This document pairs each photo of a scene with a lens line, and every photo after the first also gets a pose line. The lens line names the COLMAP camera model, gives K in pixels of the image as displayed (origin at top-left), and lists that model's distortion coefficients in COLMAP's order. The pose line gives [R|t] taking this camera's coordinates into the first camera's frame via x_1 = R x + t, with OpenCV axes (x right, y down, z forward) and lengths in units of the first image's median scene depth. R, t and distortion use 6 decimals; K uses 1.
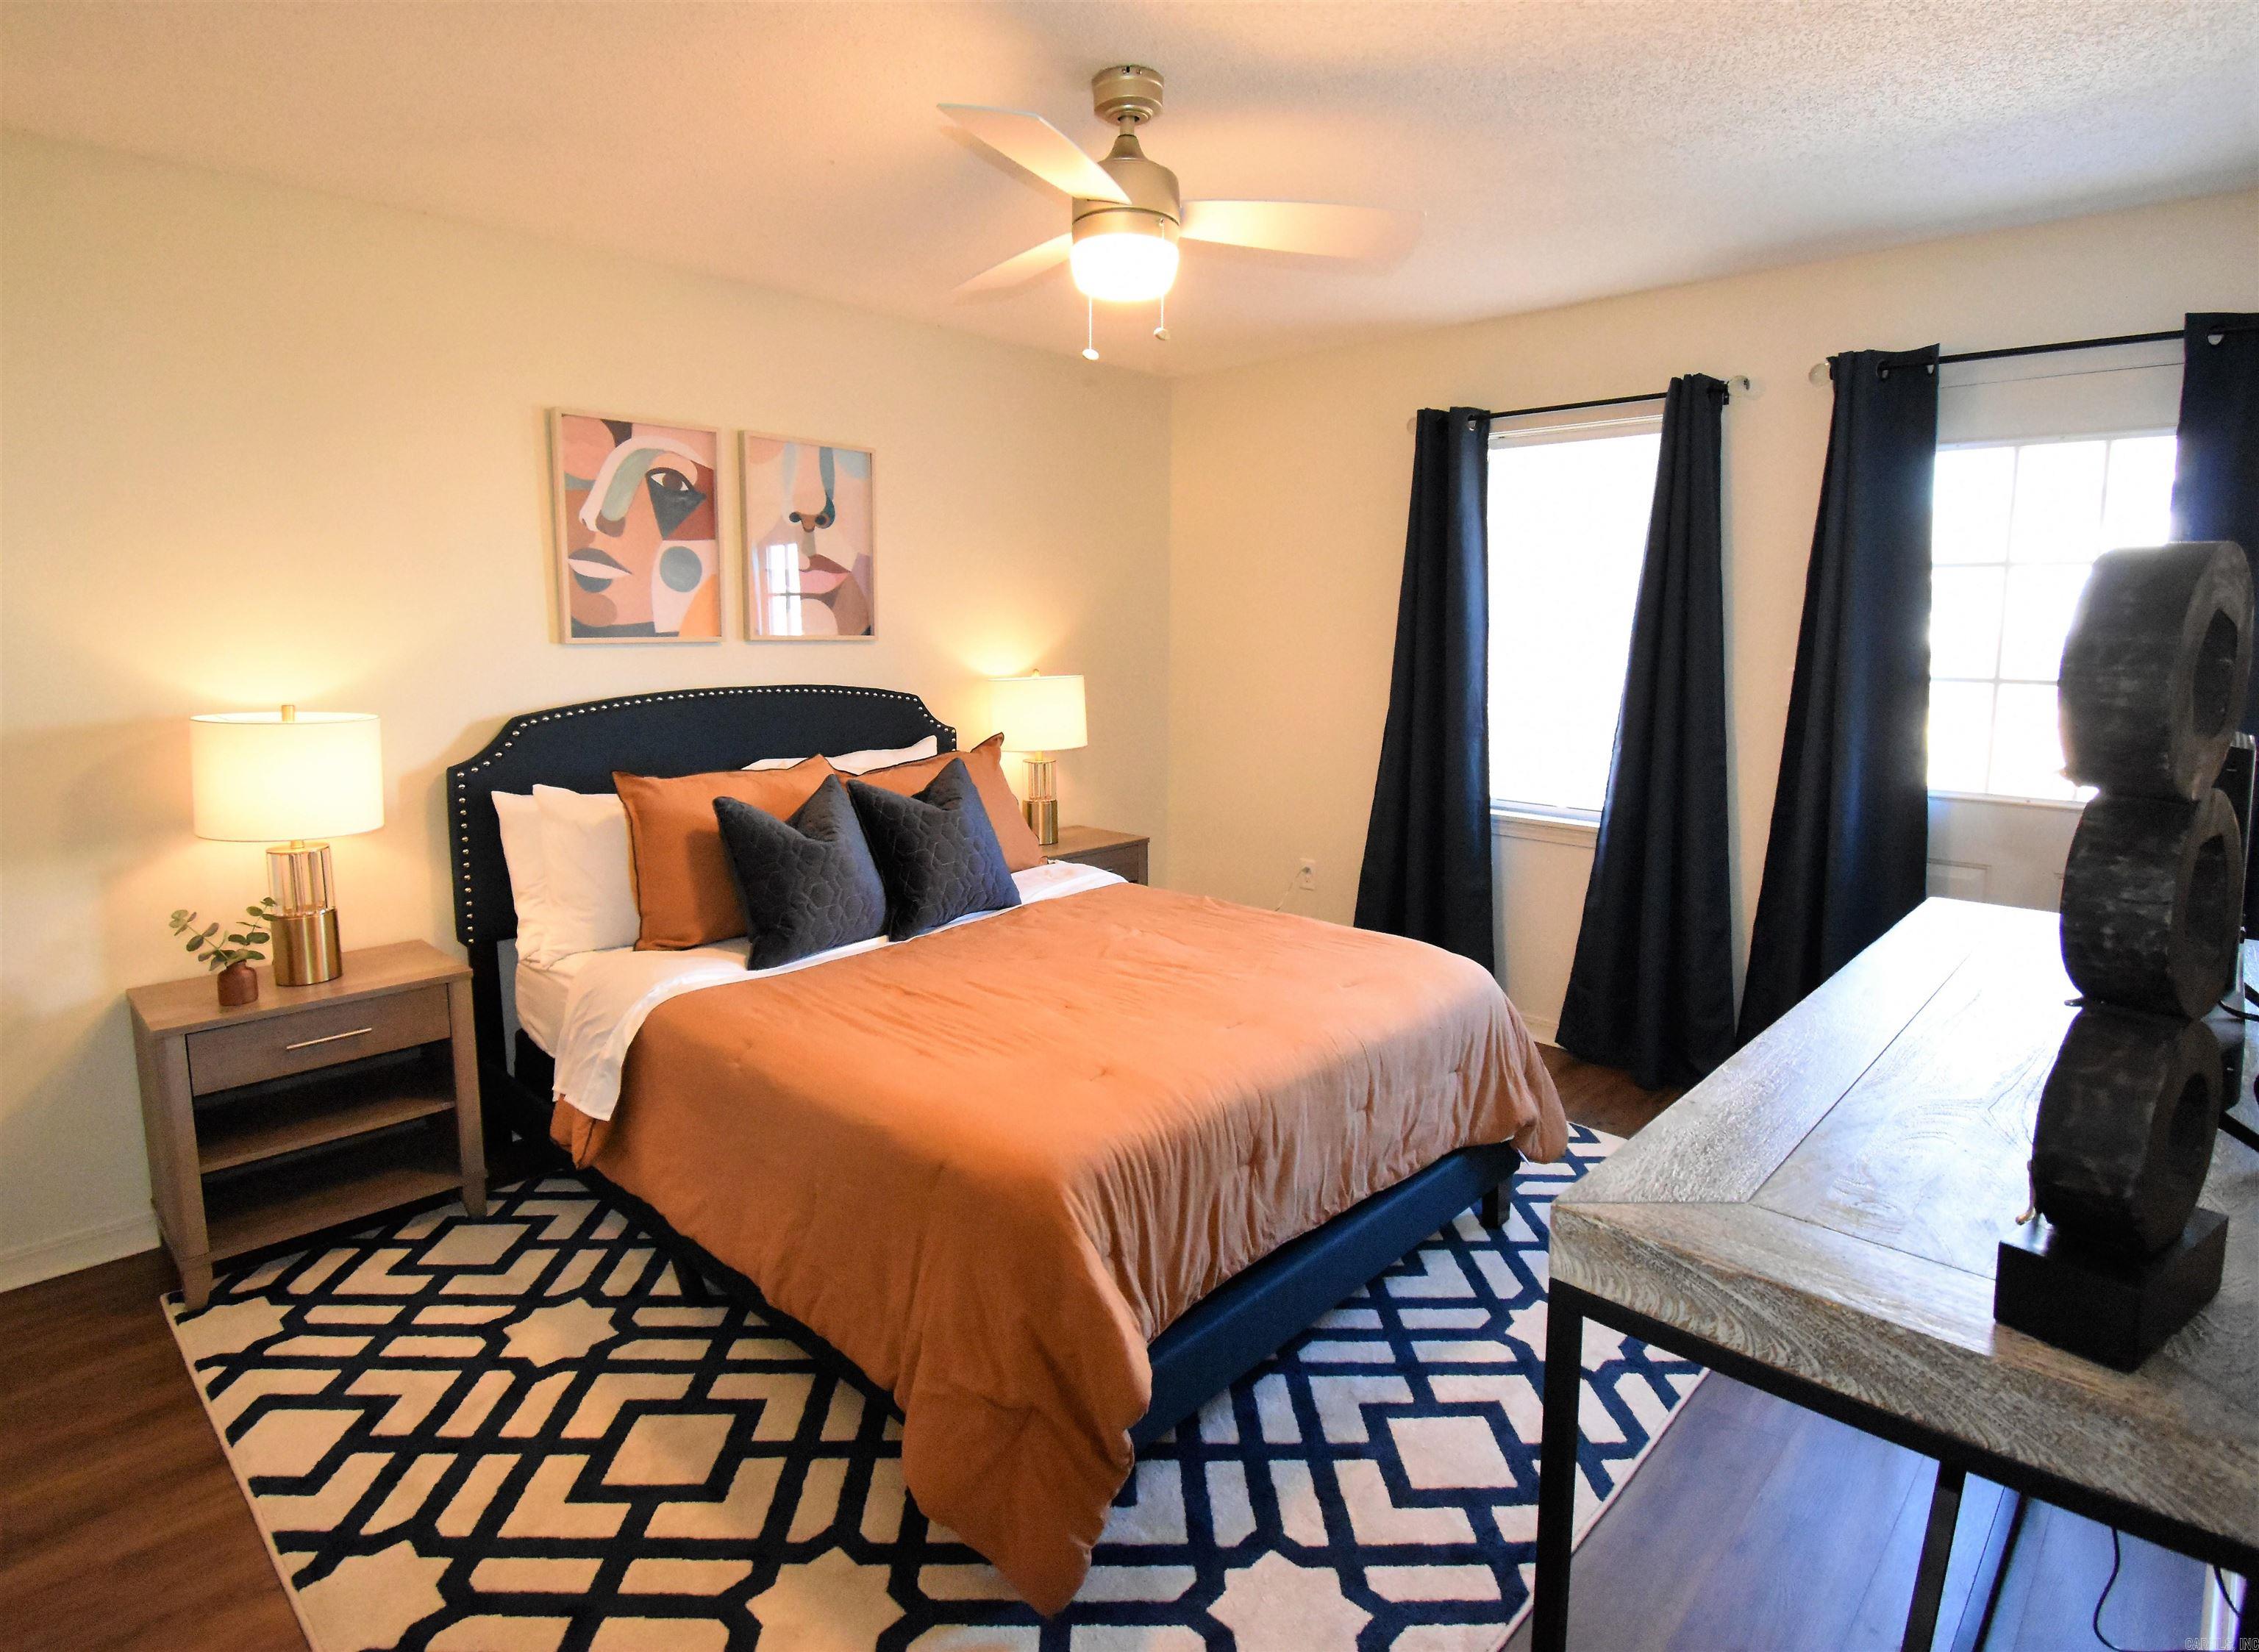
lens RADIAL K [[1170.2, 0, 1078.0], [0, 1170.2, 783.2], [0, 0, 1]] dist [-0.005951, -0.005995]
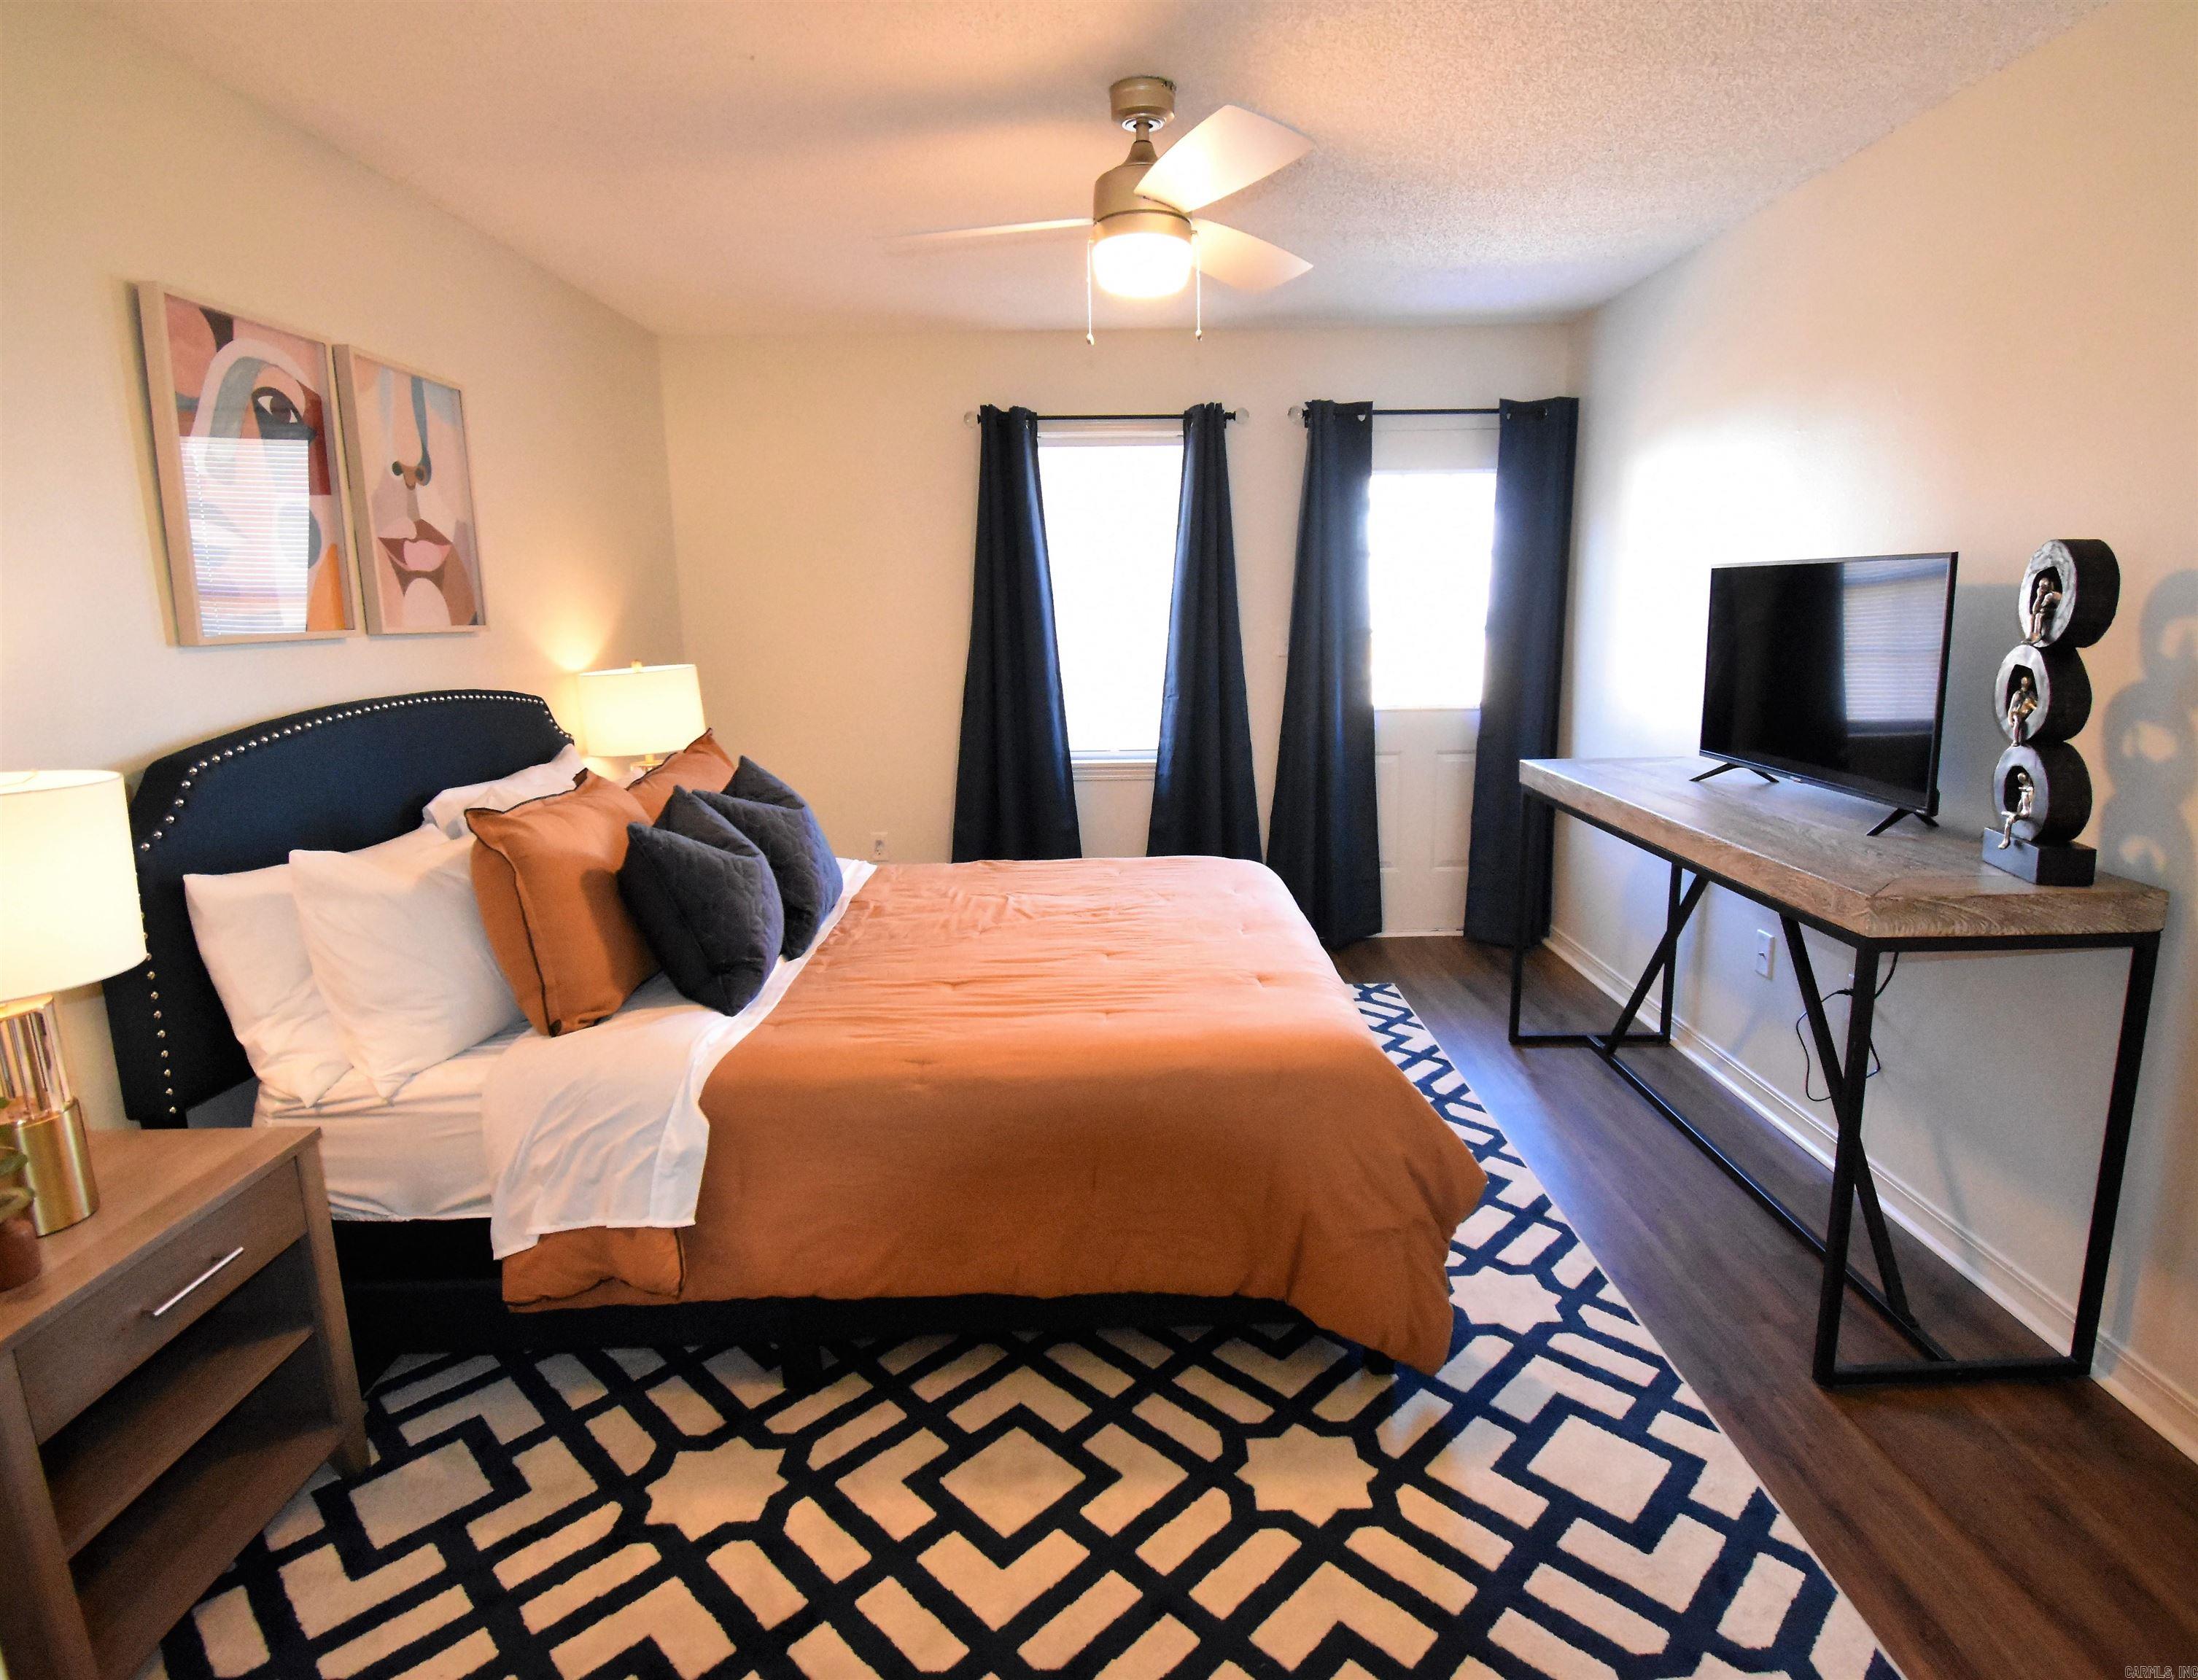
lens RADIAL K [[1167.1, 0, 1100.2], [0, 1167.1, 832.2], [0, 0, 1]] dist [-0.011370, -0.005542]
pose [[0.707873, -0.149755, 0.690281, -0.605713], [0.113757, 0.988680, 0.097836, -0.021899], [-0.697119, 0.009268, 0.716896, 0.188792]]
